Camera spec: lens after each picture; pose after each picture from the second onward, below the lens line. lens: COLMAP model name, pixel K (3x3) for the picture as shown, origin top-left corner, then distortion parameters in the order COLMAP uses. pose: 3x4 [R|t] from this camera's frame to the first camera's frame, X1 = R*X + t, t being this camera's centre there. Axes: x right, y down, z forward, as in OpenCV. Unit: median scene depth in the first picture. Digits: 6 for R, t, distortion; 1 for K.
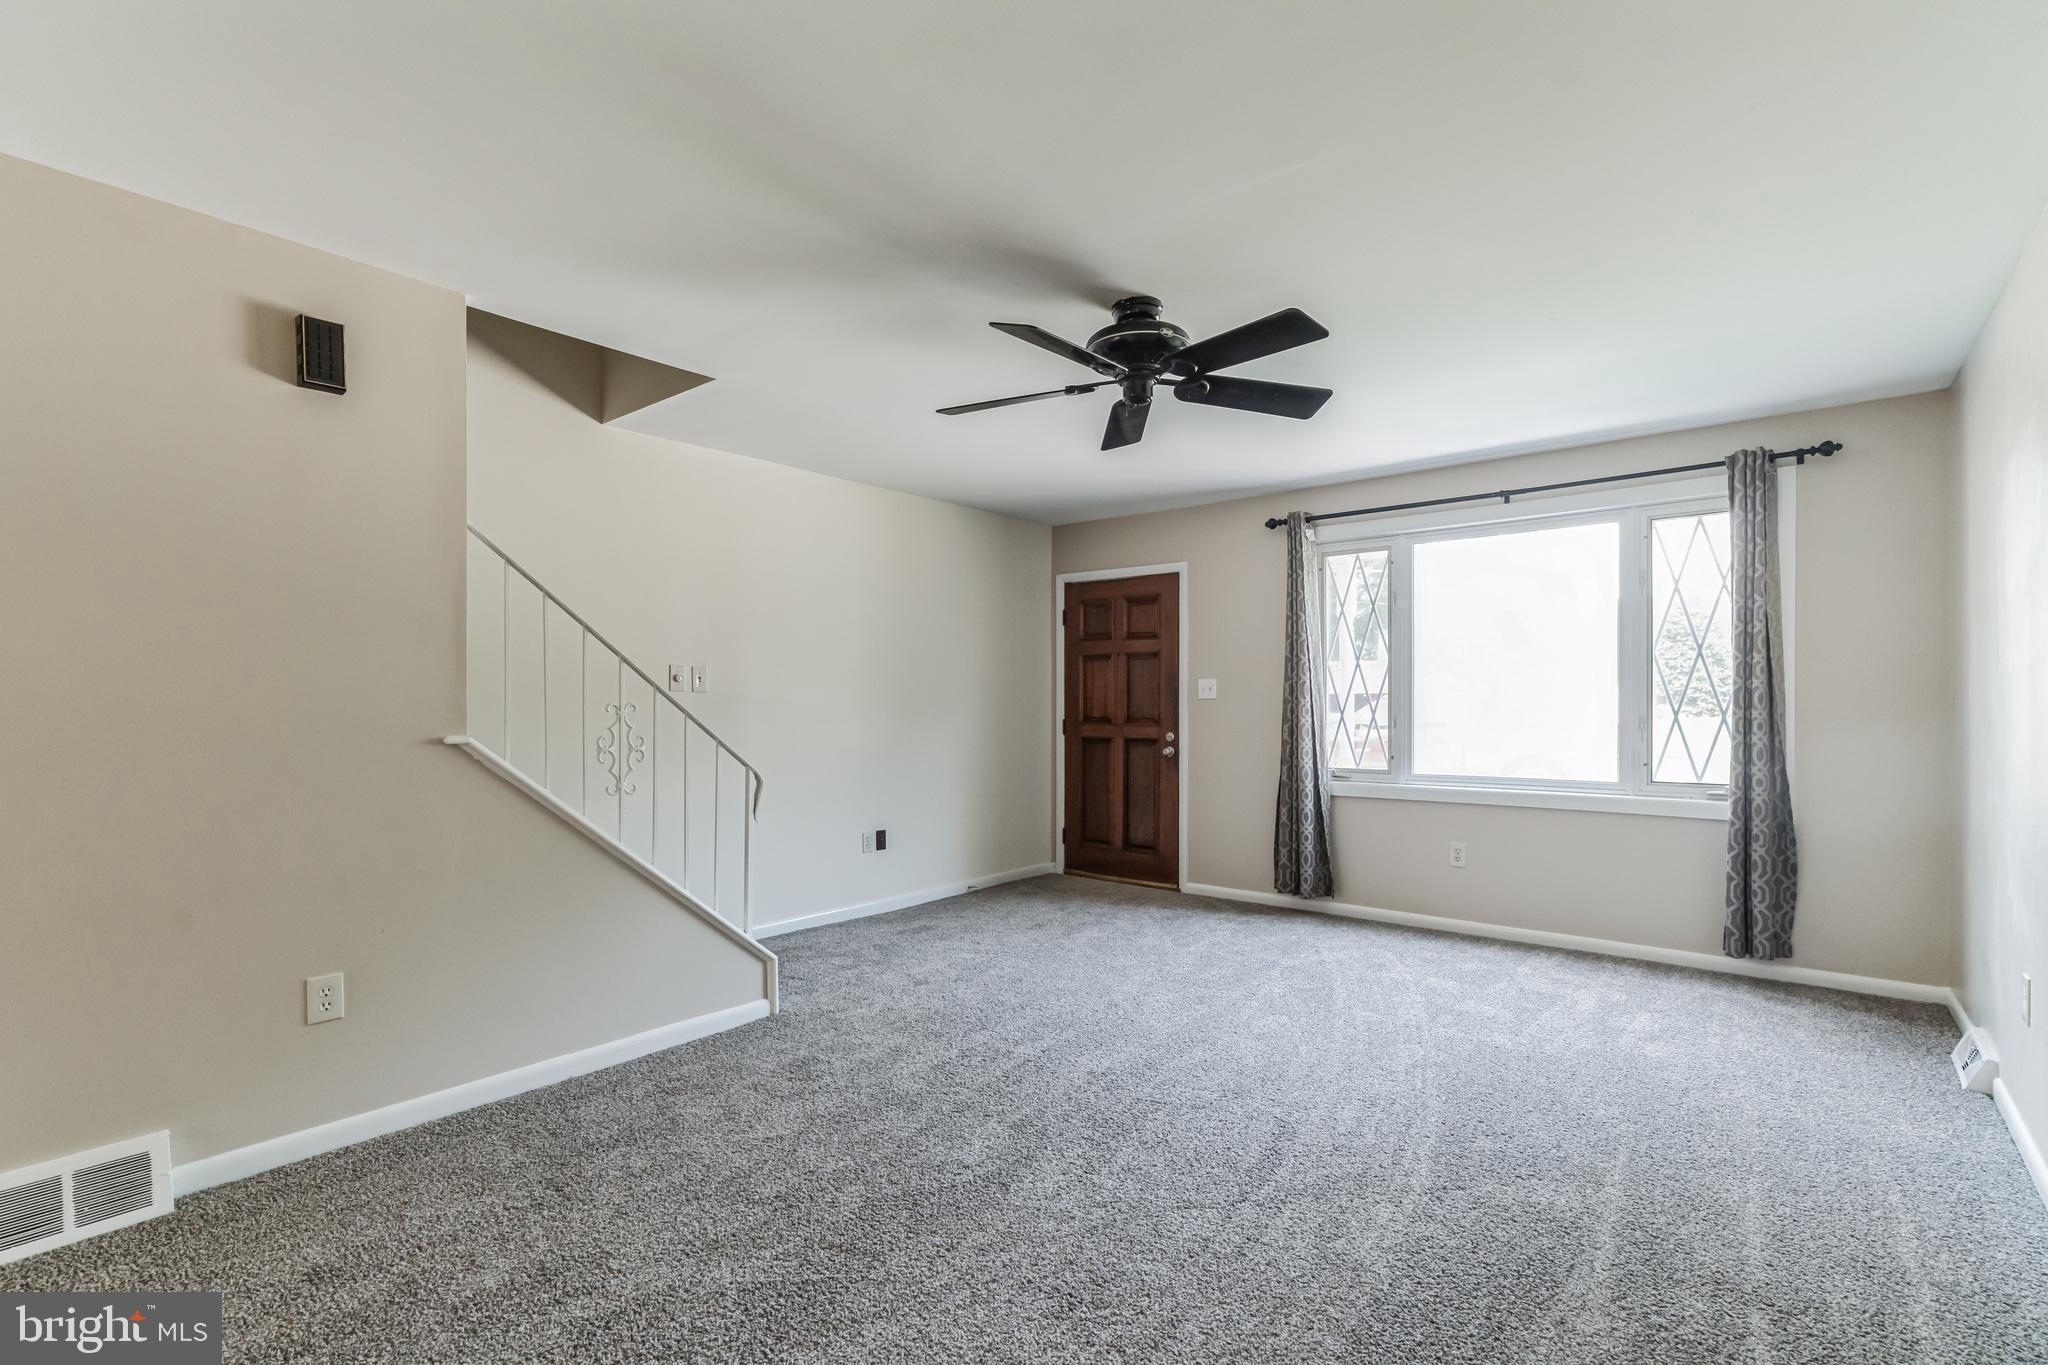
lens RADIAL K [[938.8, 0, 1029.7], [0, 938.8, 699.6], [0, 0, 1]] dist [-0.005815, -0.000218]
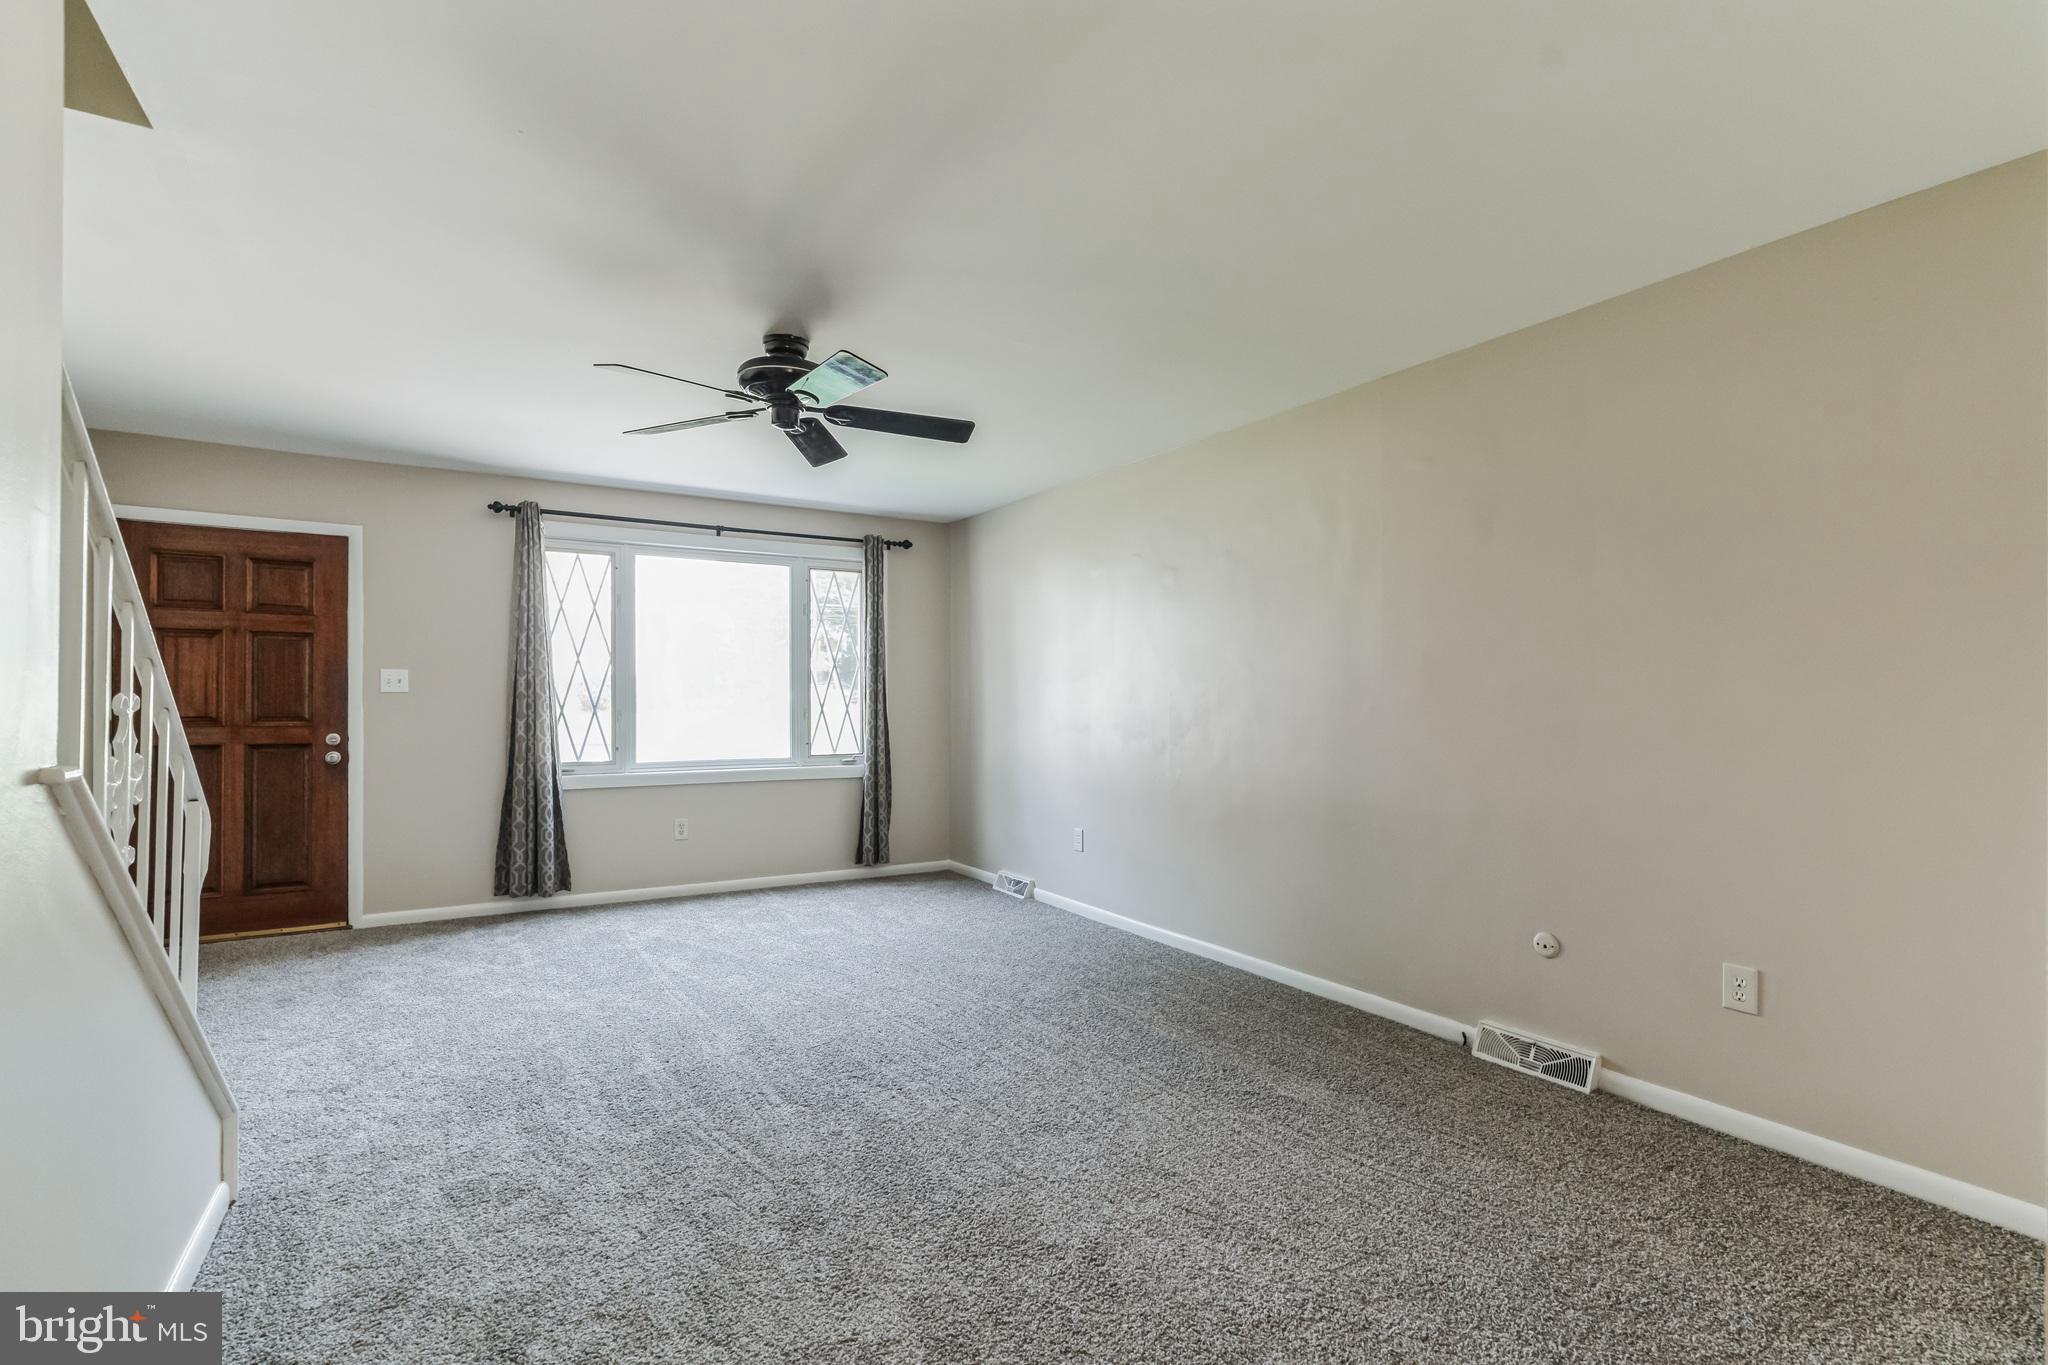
lens RADIAL K [[923.8, 0, 1019.7], [0, 923.8, 688.1], [0, 0, 1]] dist [-0.004018, 0.000146]
pose [[0.327482, 0.014250, 0.944750, -0.461098], [-0.007321, 0.999895, -0.012544, 0.001531], [-0.944829, -0.002809, 0.327552, 0.212334]]
